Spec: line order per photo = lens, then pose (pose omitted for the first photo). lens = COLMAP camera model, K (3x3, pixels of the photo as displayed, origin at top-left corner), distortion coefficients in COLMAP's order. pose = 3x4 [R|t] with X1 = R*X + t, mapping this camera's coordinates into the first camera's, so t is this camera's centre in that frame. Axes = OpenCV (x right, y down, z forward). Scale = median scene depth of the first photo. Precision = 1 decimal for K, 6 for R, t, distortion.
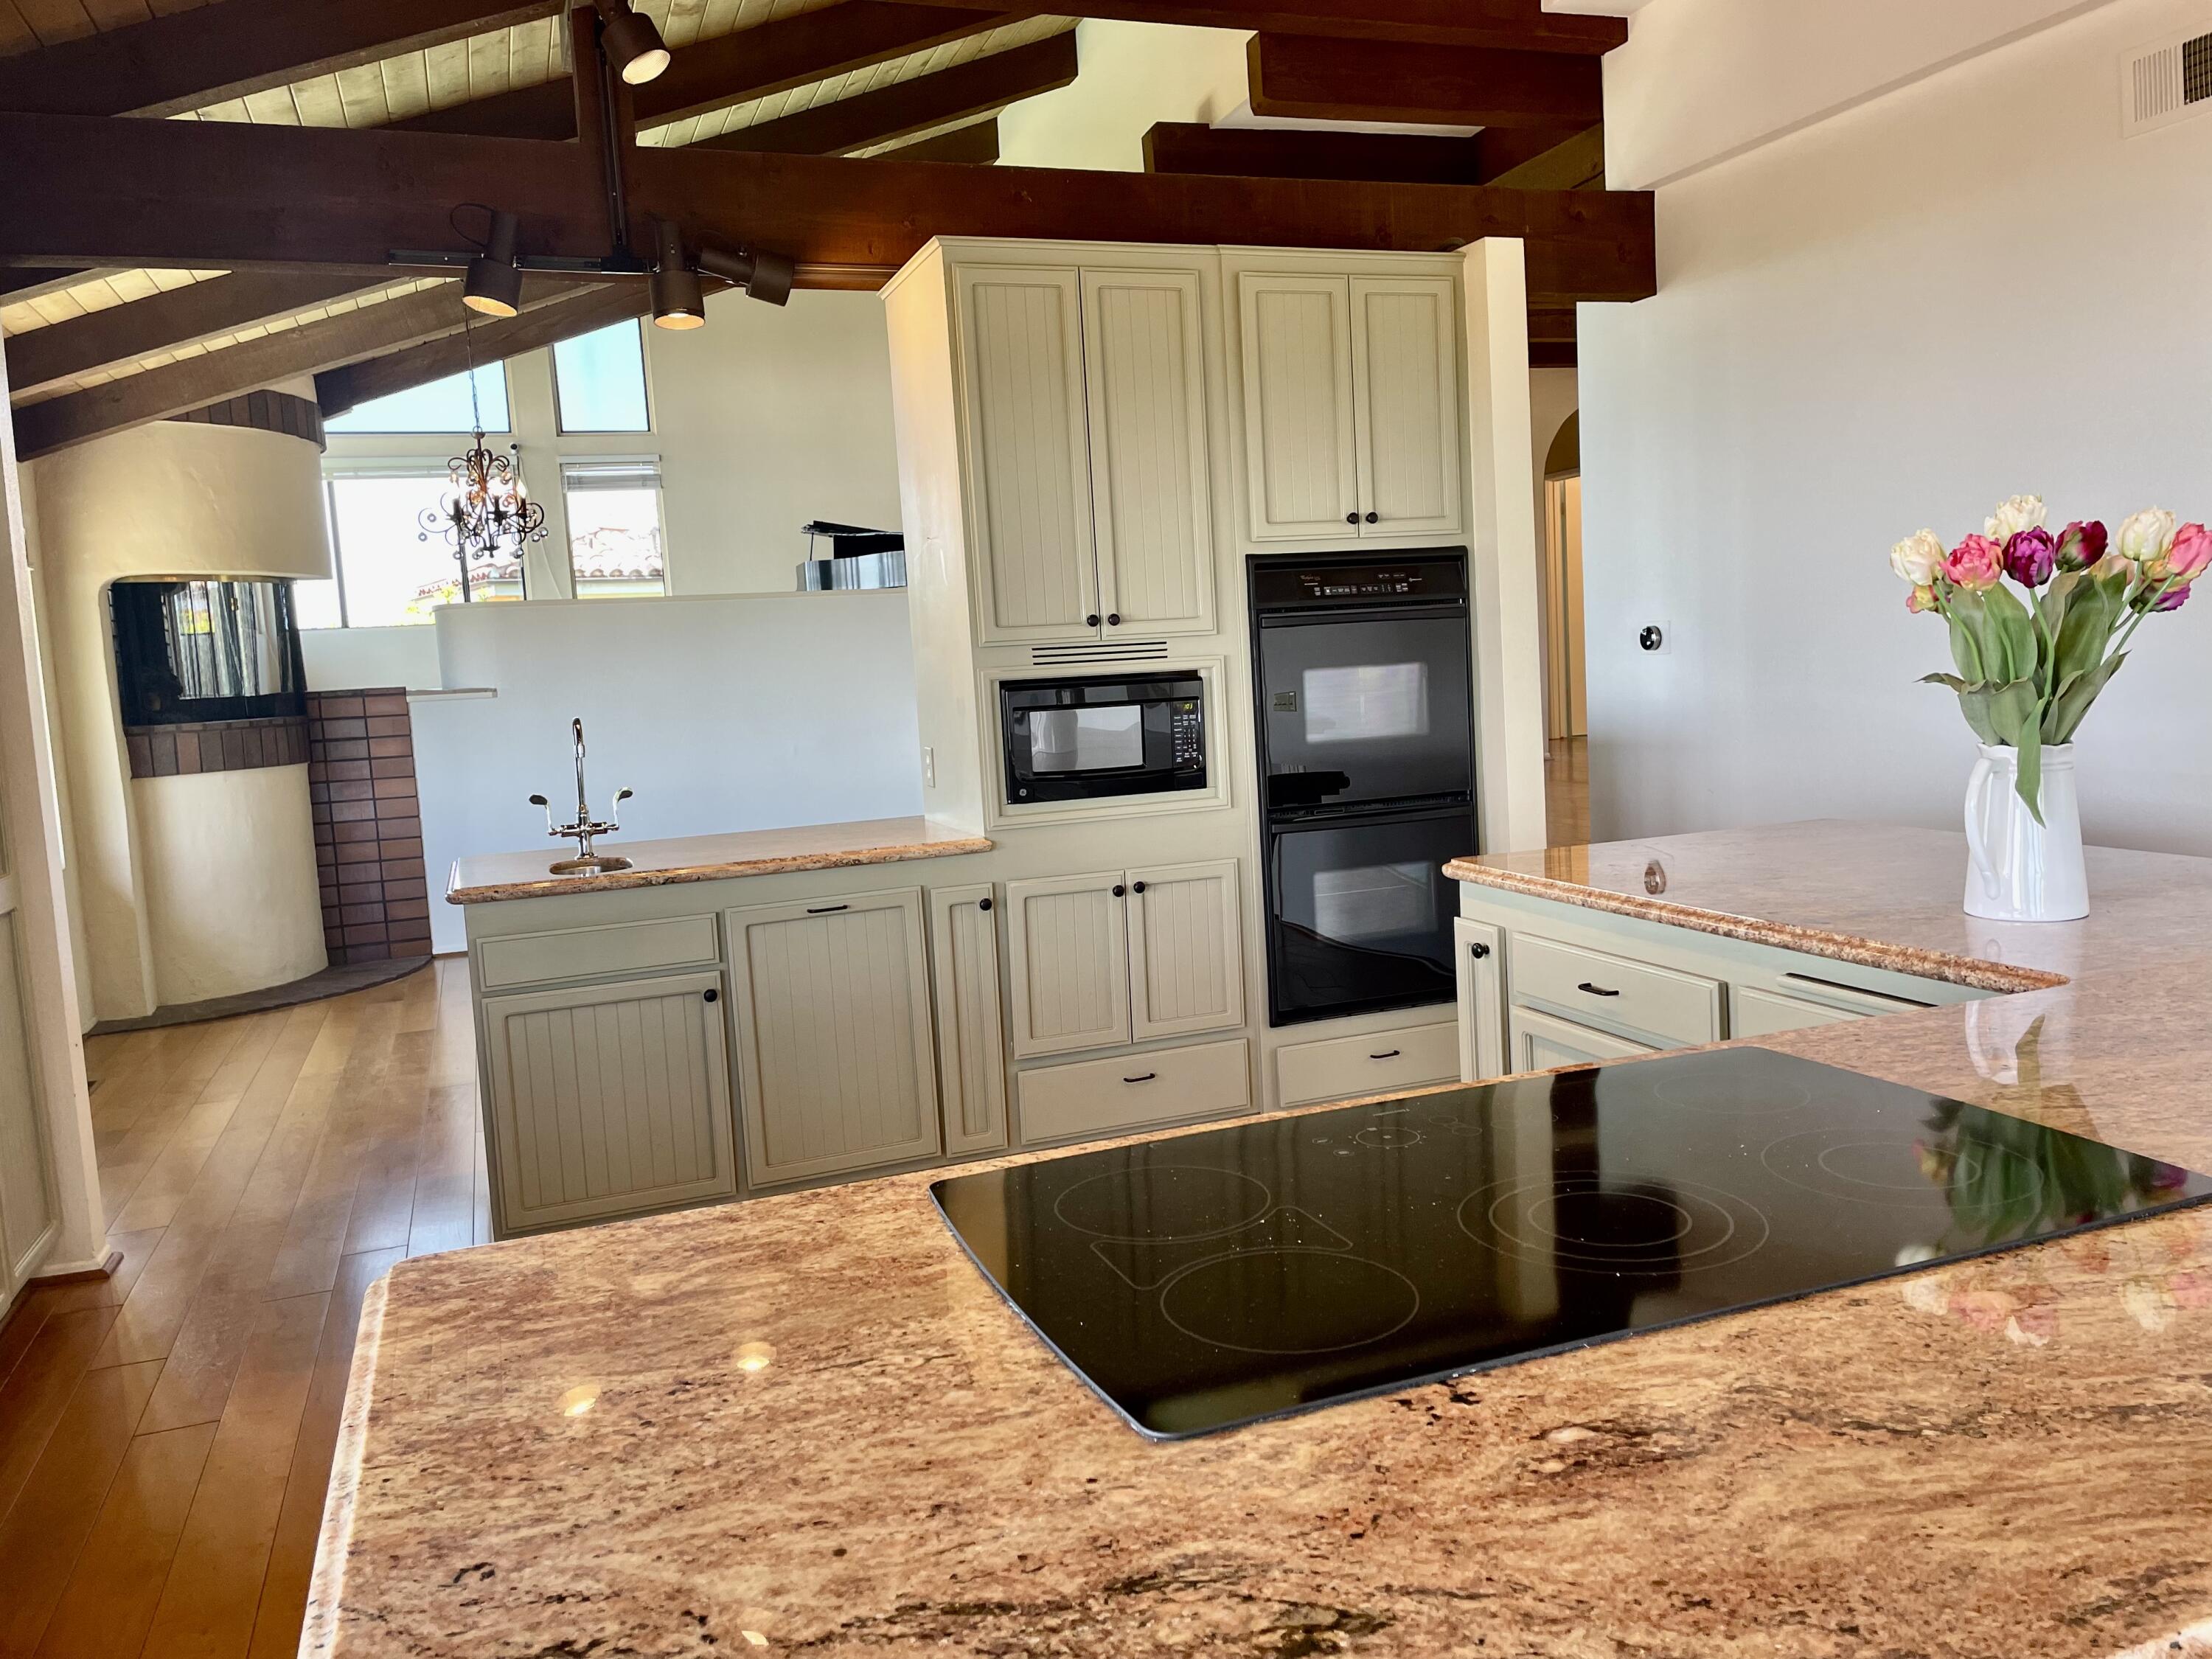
lens RADIAL K [[1651.8, 0, 1113.1], [0, 1651.8, 812.3], [0, 0, 1]] dist [0.110351, -0.132931]
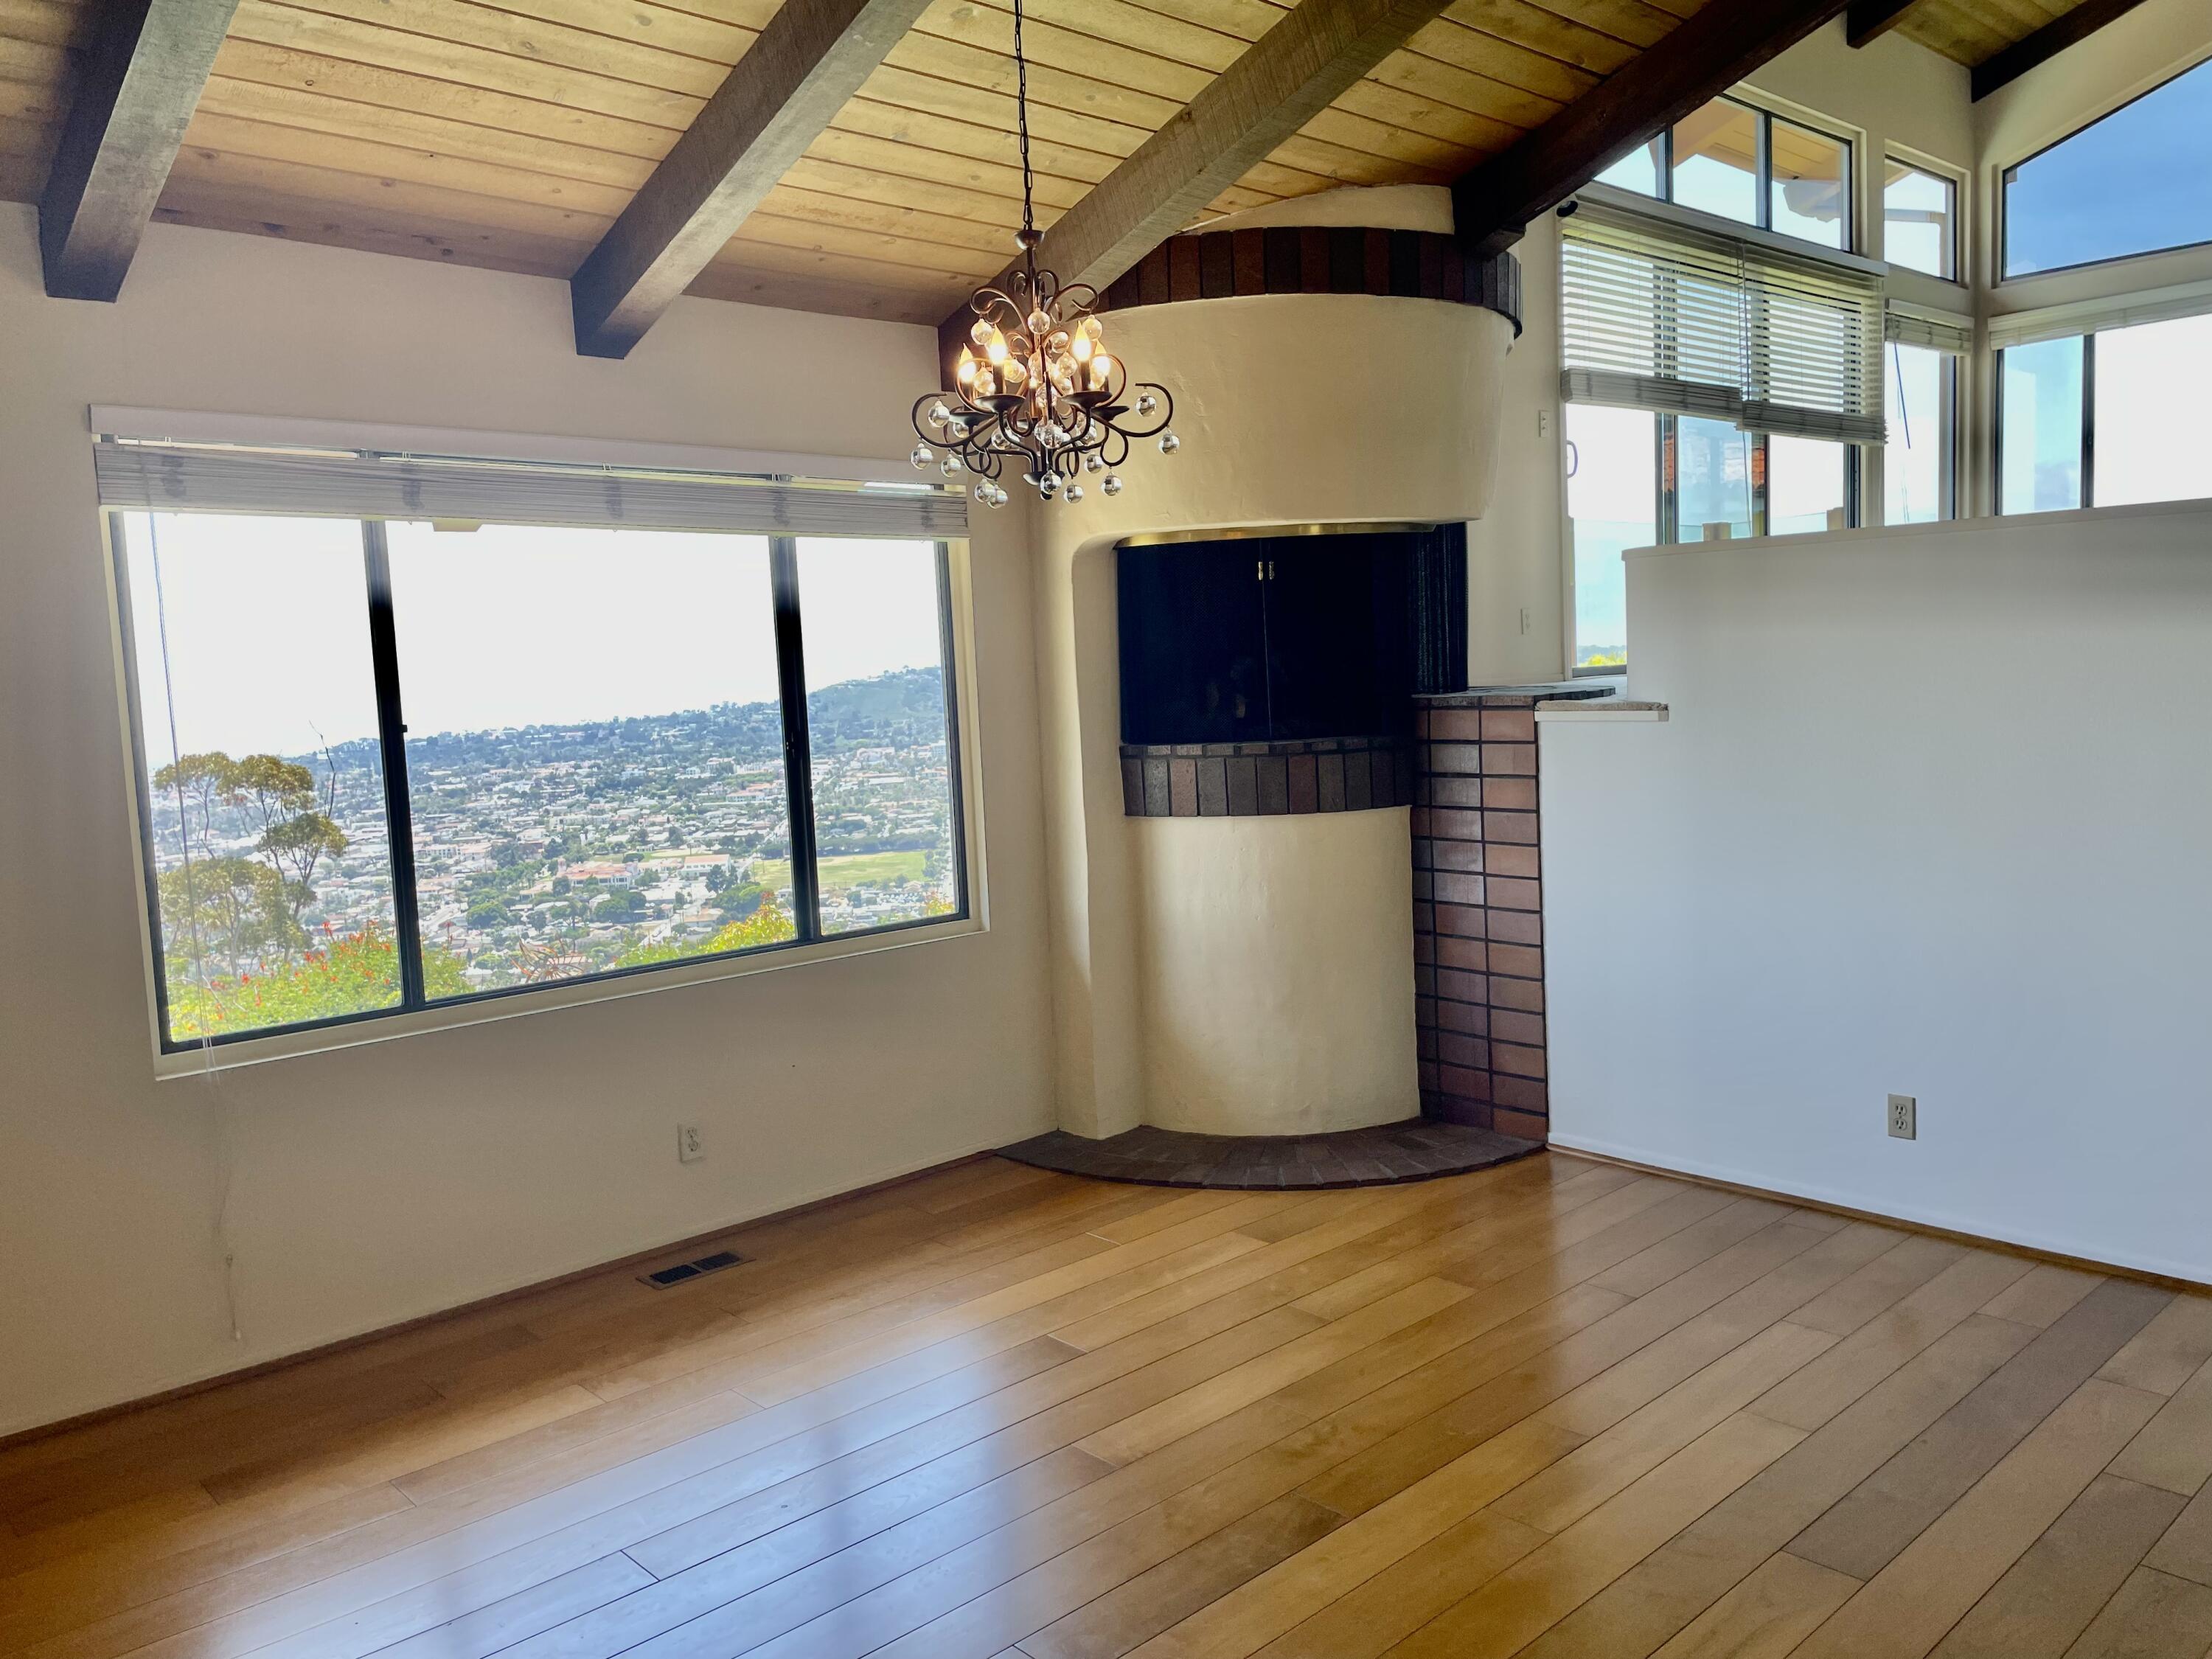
lens RADIAL K [[1651.8, 0, 1113.1], [0, 1651.8, 812.3], [0, 0, 1]] dist [0.110351, -0.132931]
pose [[0.370764, 0.122155, -0.920658, 0.060155], [-0.067234, 0.992242, 0.104577, -0.074239], [0.926290, 0.023127, 0.376101, 0.559468]]
